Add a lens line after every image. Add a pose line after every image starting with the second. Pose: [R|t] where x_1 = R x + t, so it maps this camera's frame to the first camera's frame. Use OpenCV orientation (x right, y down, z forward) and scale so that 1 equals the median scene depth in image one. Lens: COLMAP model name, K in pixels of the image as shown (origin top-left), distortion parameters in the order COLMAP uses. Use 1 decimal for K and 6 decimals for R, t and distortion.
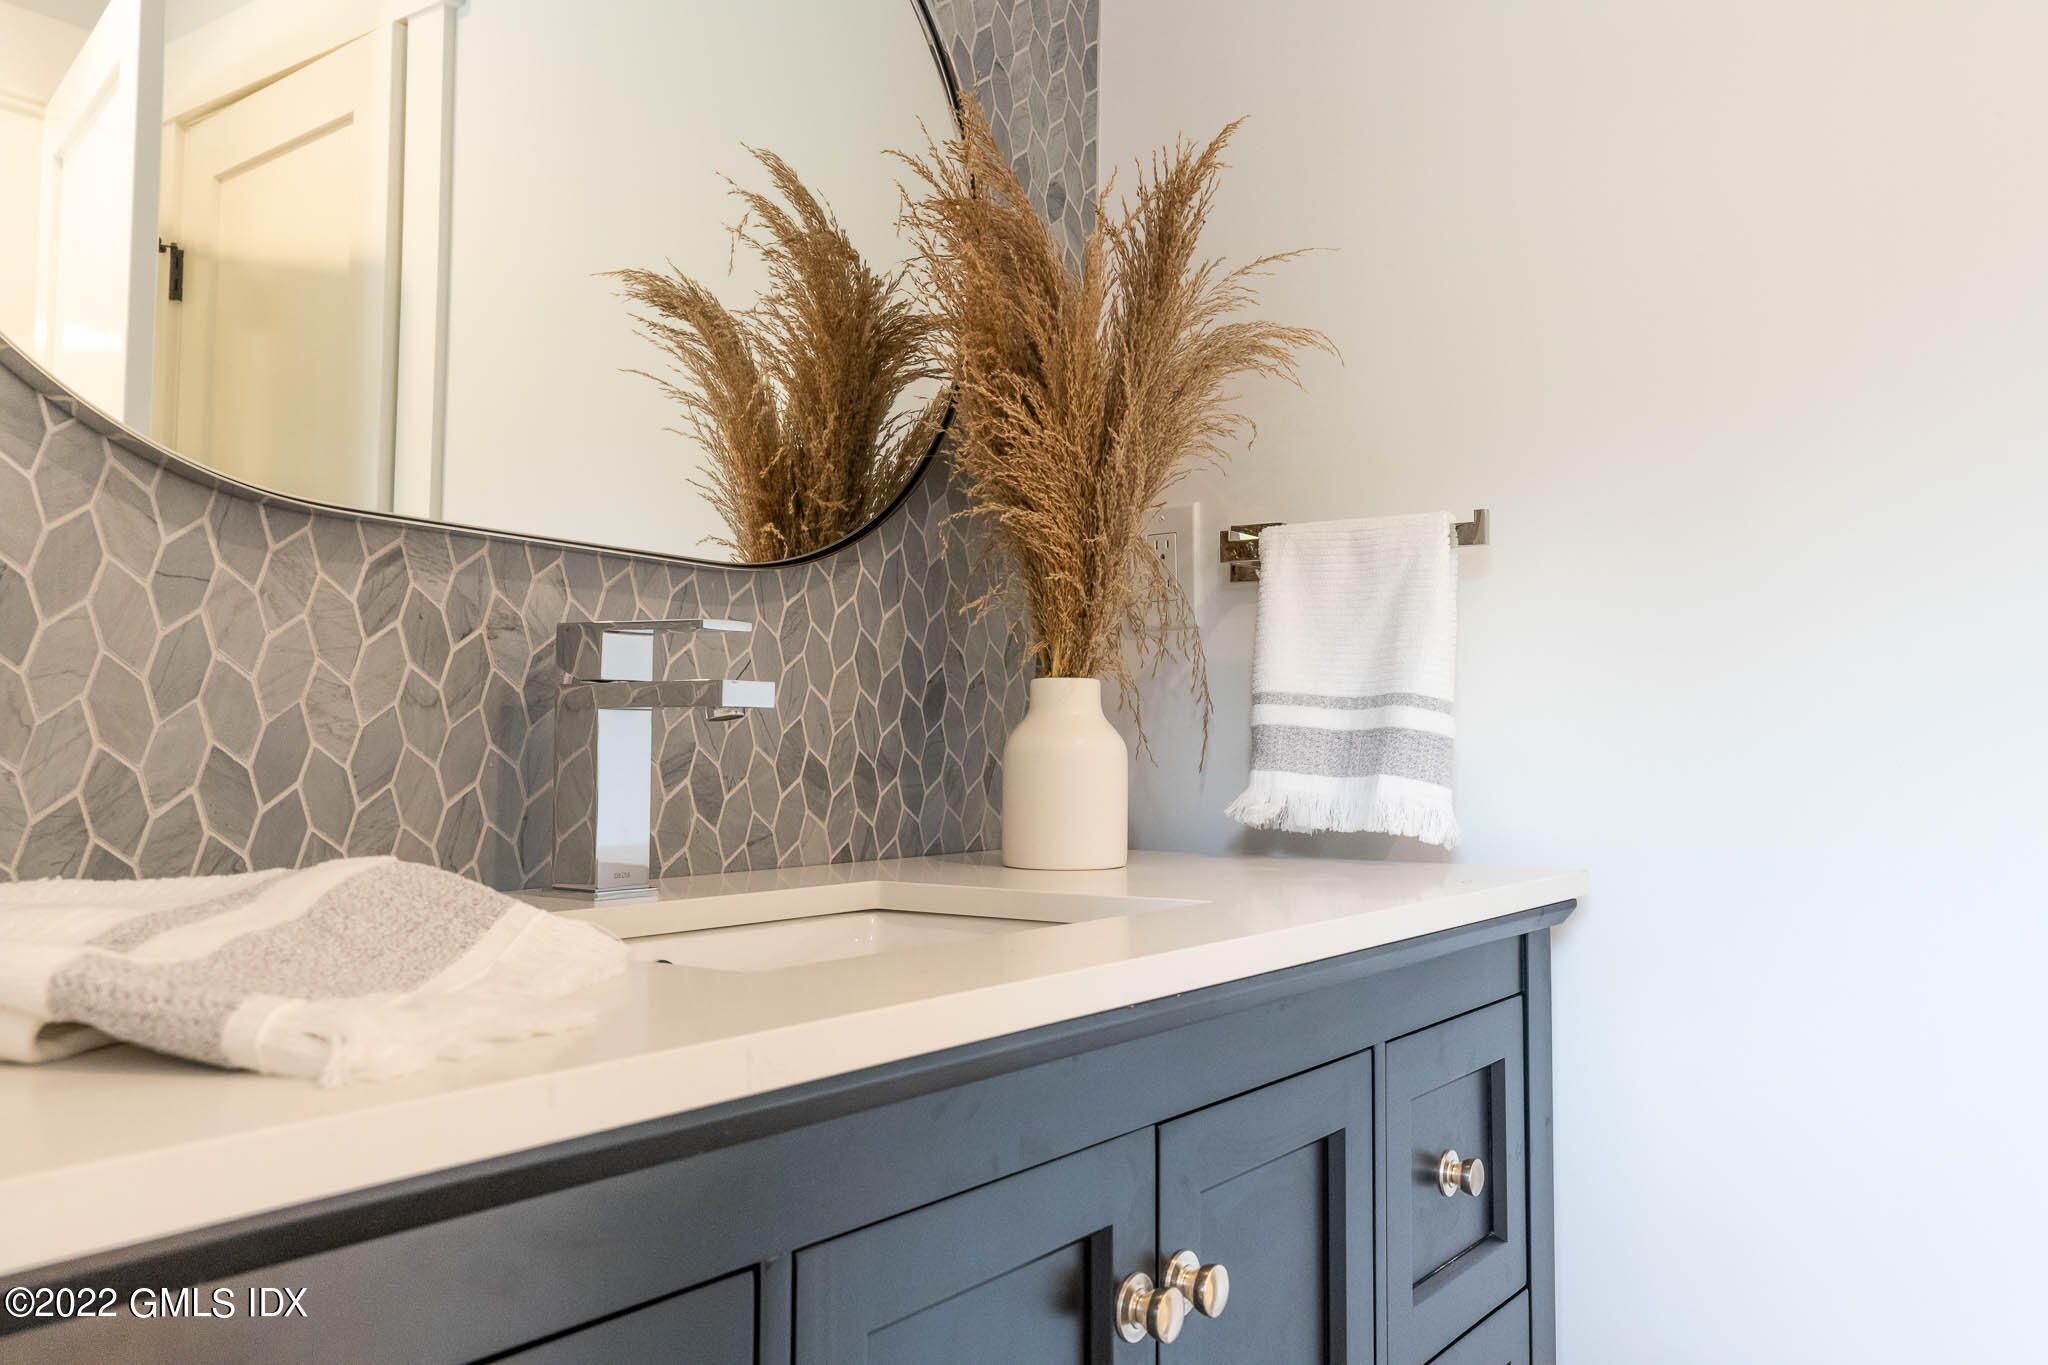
lens RADIAL K [[1553.7, 0, 1024.0], [0, 1553.7, 682.5], [0, 0, 1]] dist [-0.000029, 0.000177]
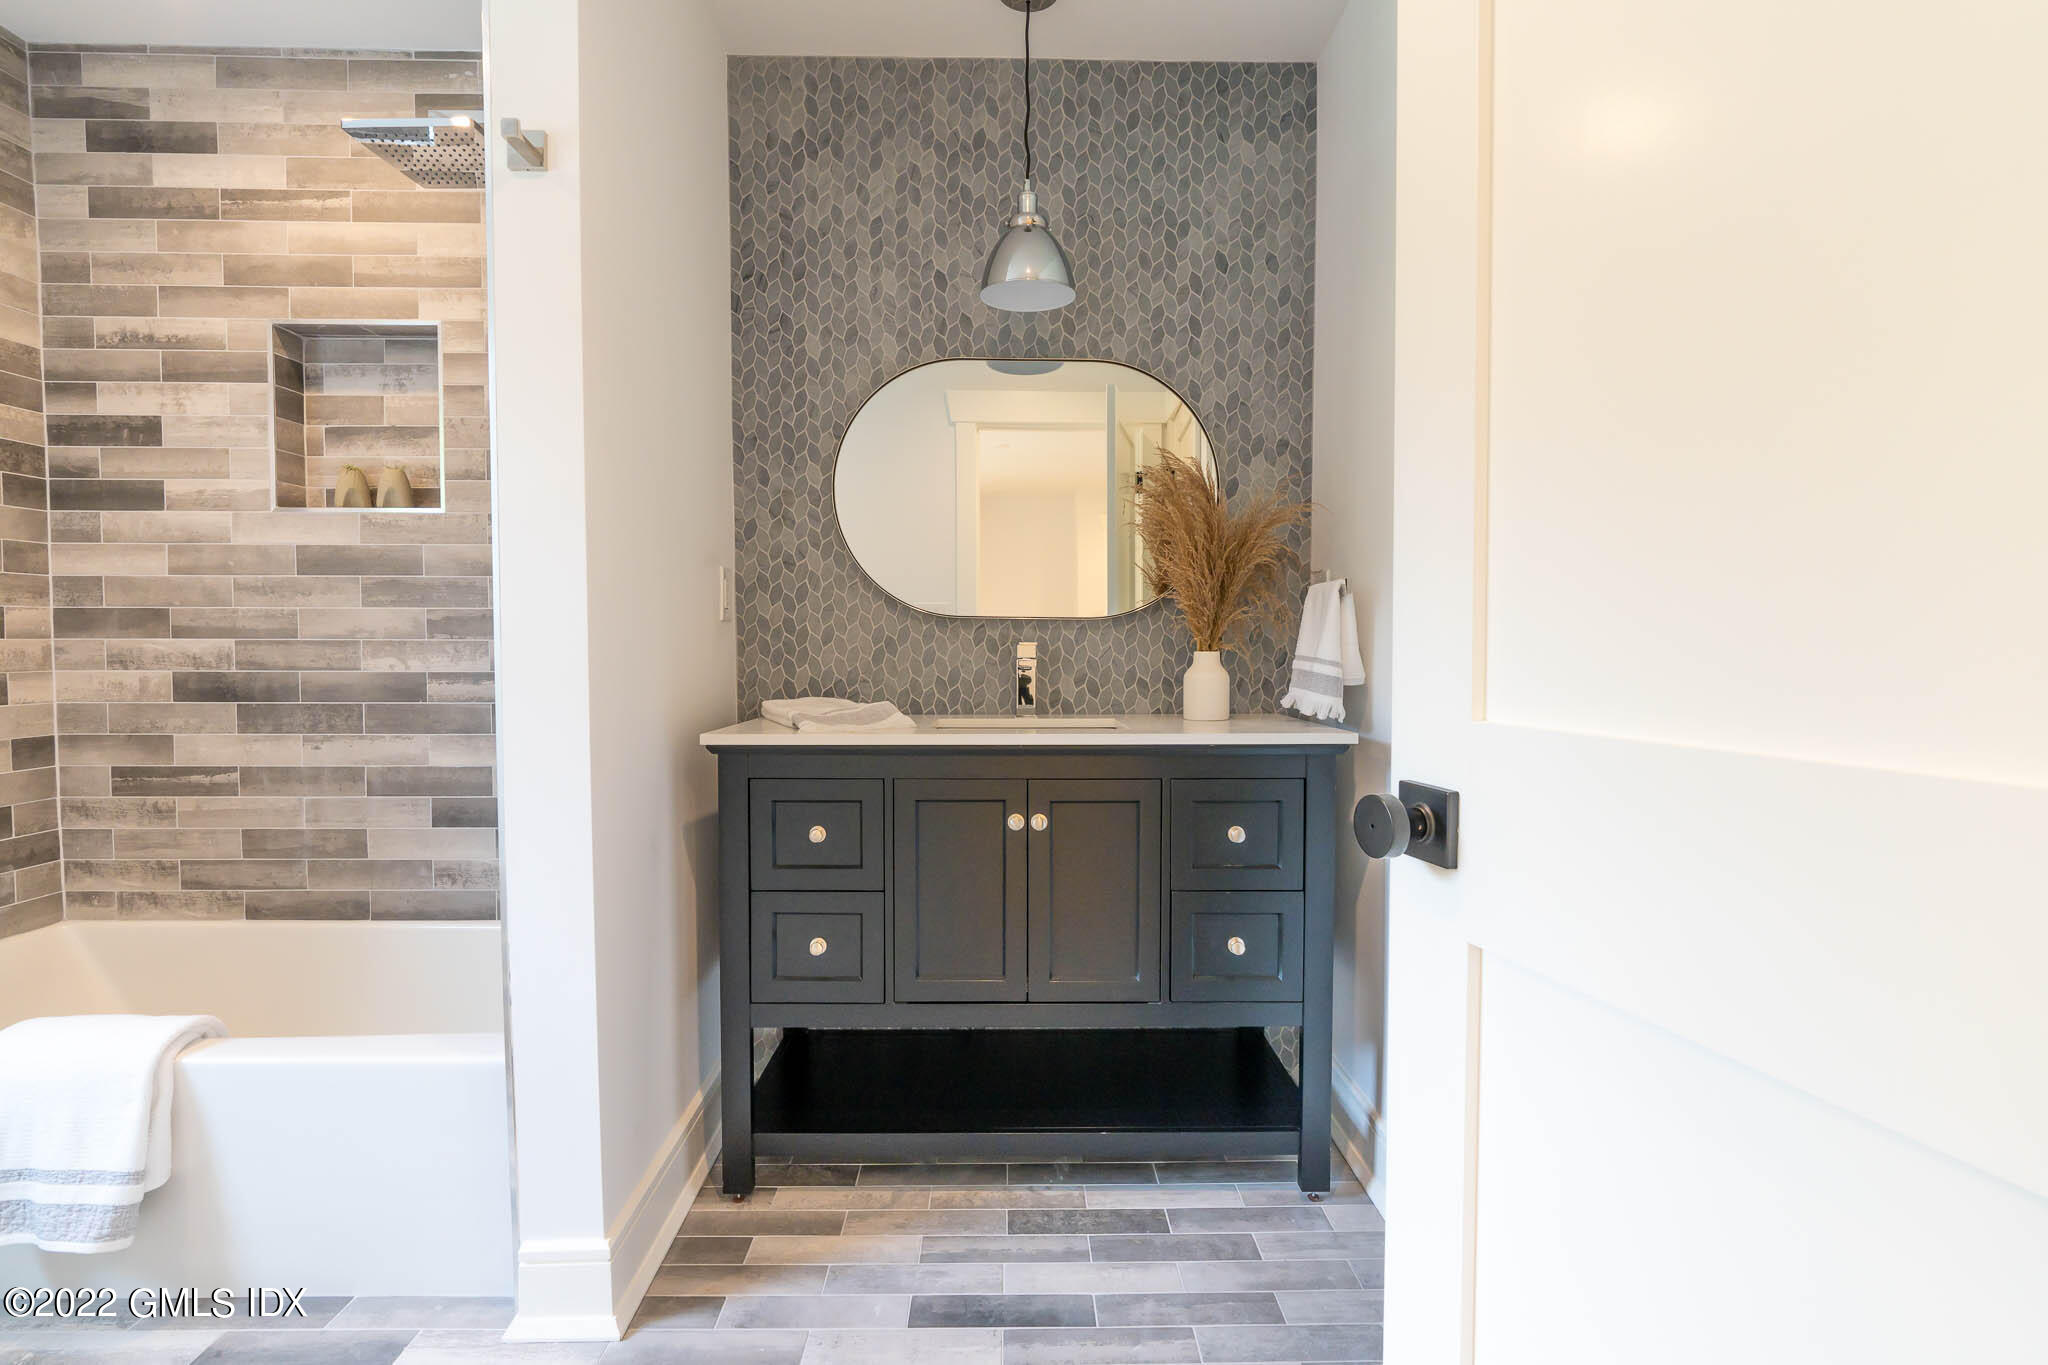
lens RADIAL K [[879.7, 0, 1024.0], [0, 879.7, 682.5], [0, 0, 1]] dist [-0.001875, -0.000081]
pose [[0.649090, 0.024879, -0.760305, 1.013704], [0.033078, 0.997597, 0.060883, -0.053484], [0.759992, -0.064668, 0.646707, -0.261943]]
